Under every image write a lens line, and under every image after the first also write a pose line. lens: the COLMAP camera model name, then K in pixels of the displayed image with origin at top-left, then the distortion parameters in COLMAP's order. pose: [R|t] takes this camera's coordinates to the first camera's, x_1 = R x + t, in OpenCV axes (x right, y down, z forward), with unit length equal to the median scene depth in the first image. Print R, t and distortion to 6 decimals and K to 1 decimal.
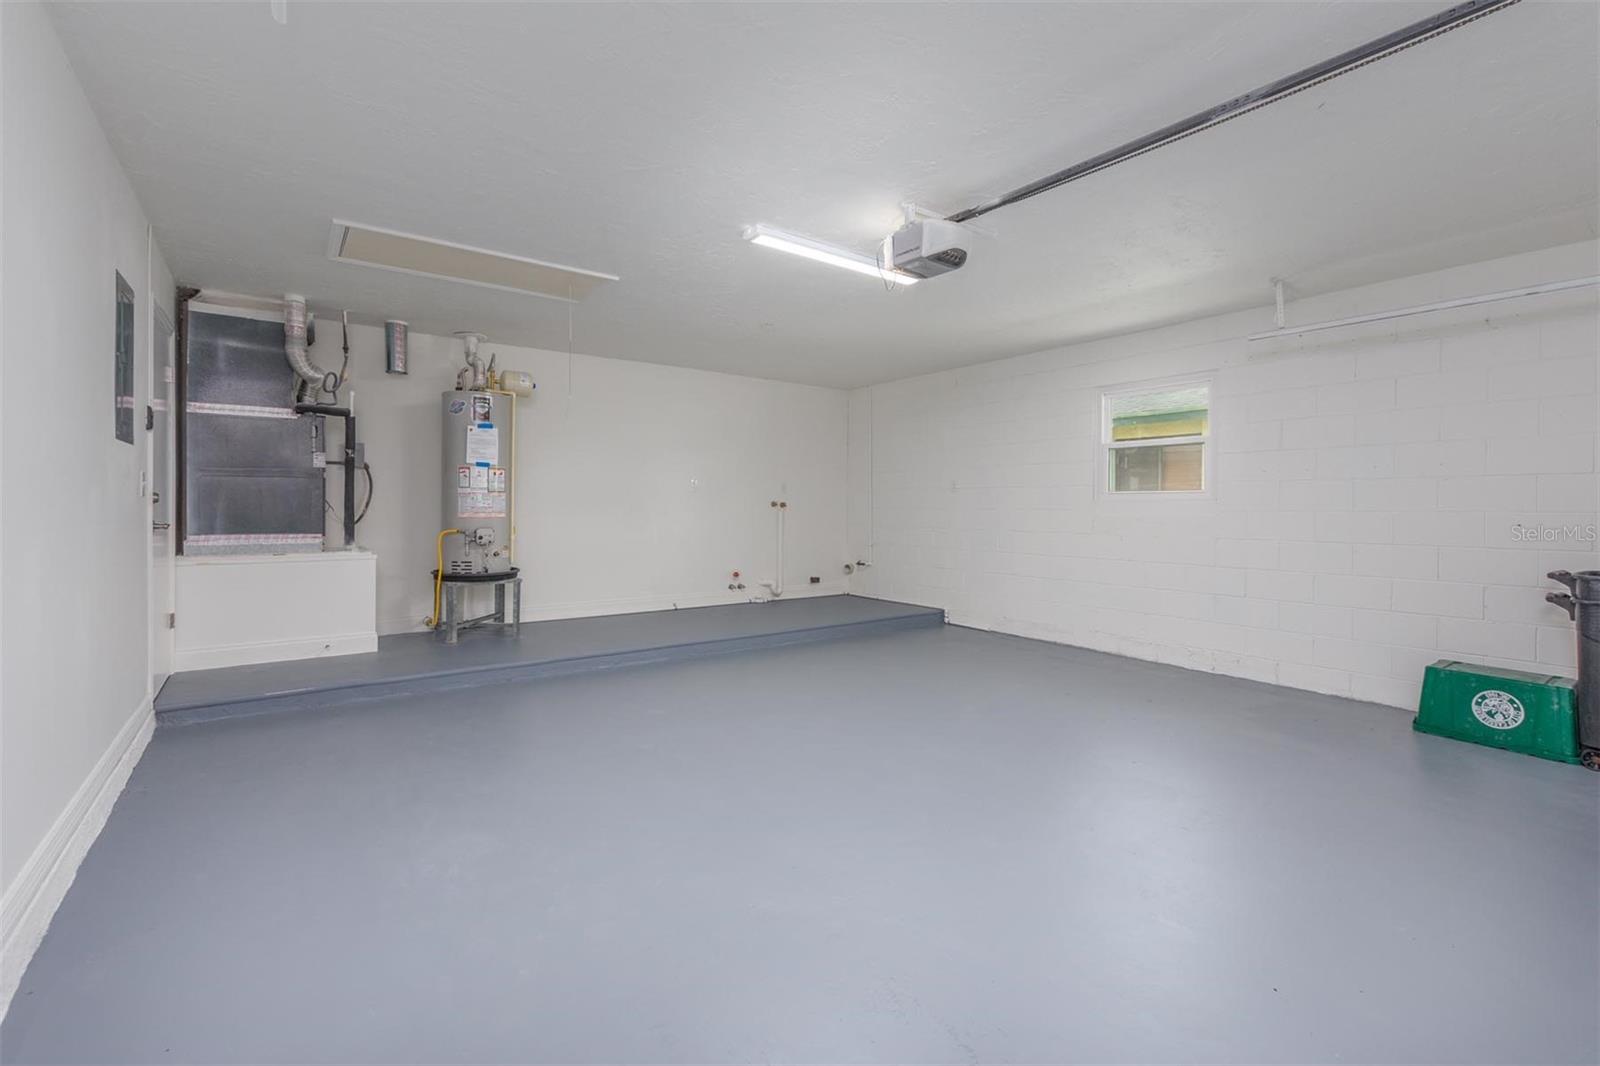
lens RADIAL K [[702.3, 0, 796.3], [0, 702.3, 517.9], [0, 0, 1]] dist [-0.000456, -0.000964]
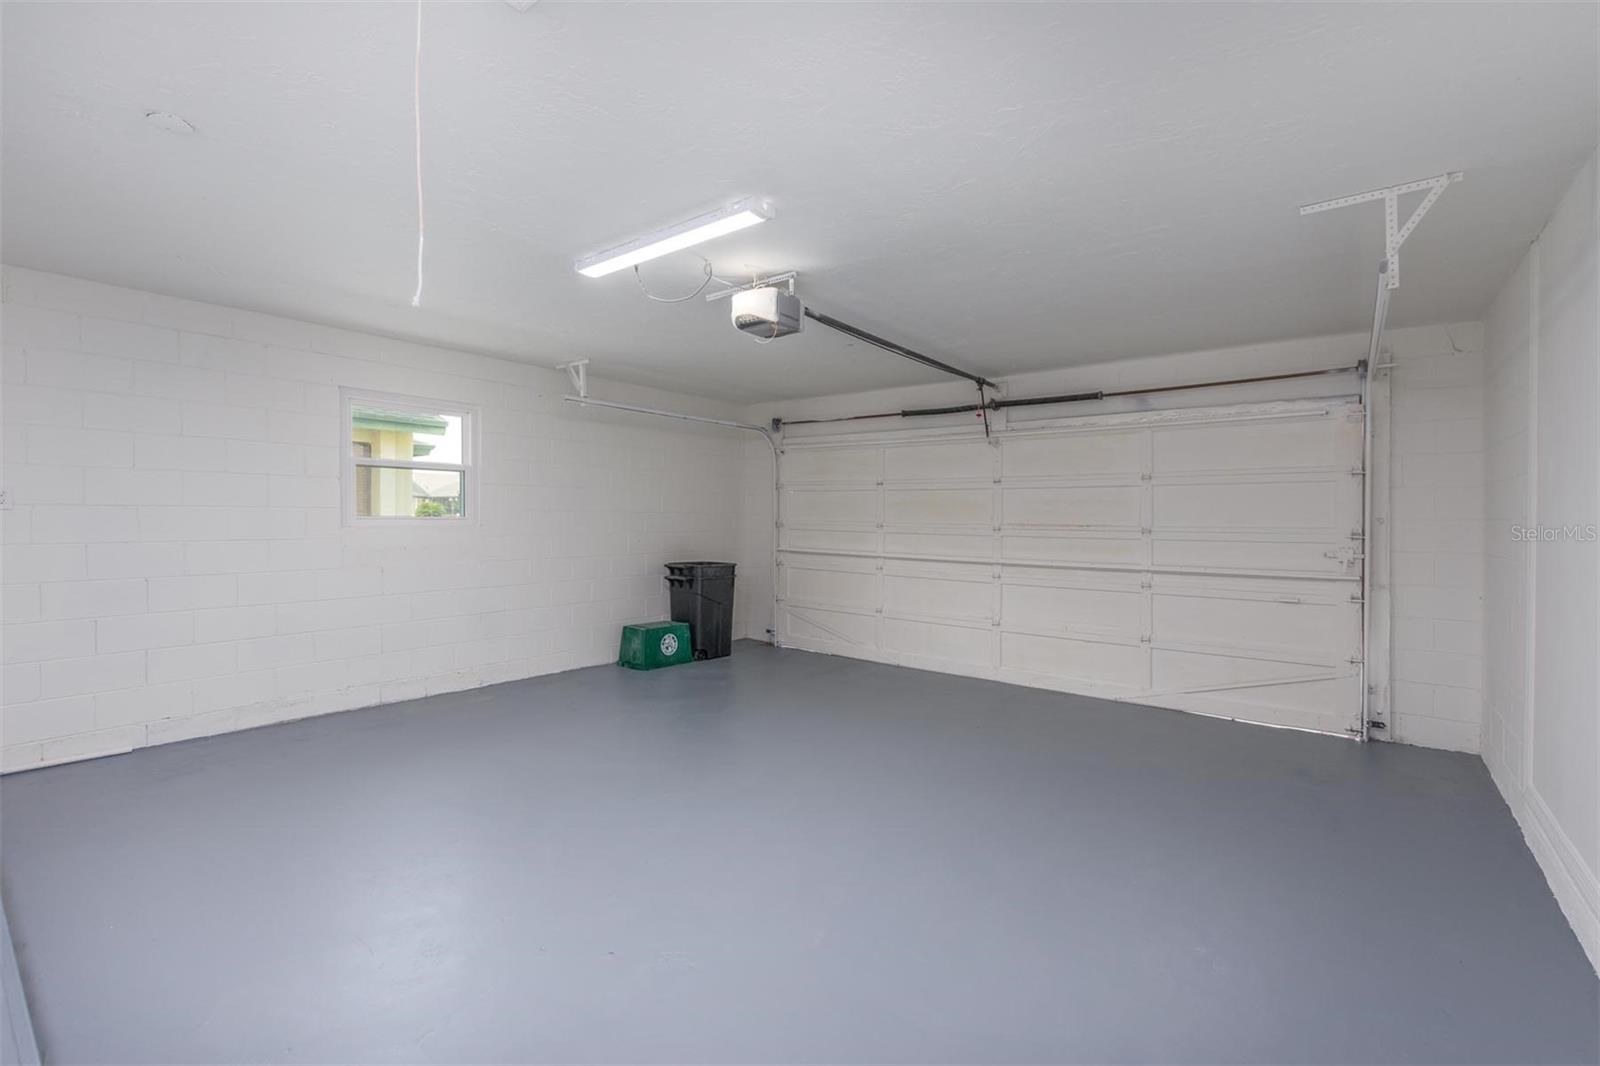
lens RADIAL K [[702.3, 0, 796.3], [0, 702.3, 517.9], [0, 0, 1]] dist [-0.000456, -0.000964]
pose [[-0.270754, -0.016719, 0.962503, -0.757585], [0.000751, 0.999845, 0.017579, -0.075728], [-0.962648, 0.005482, -0.270700, 1.097208]]
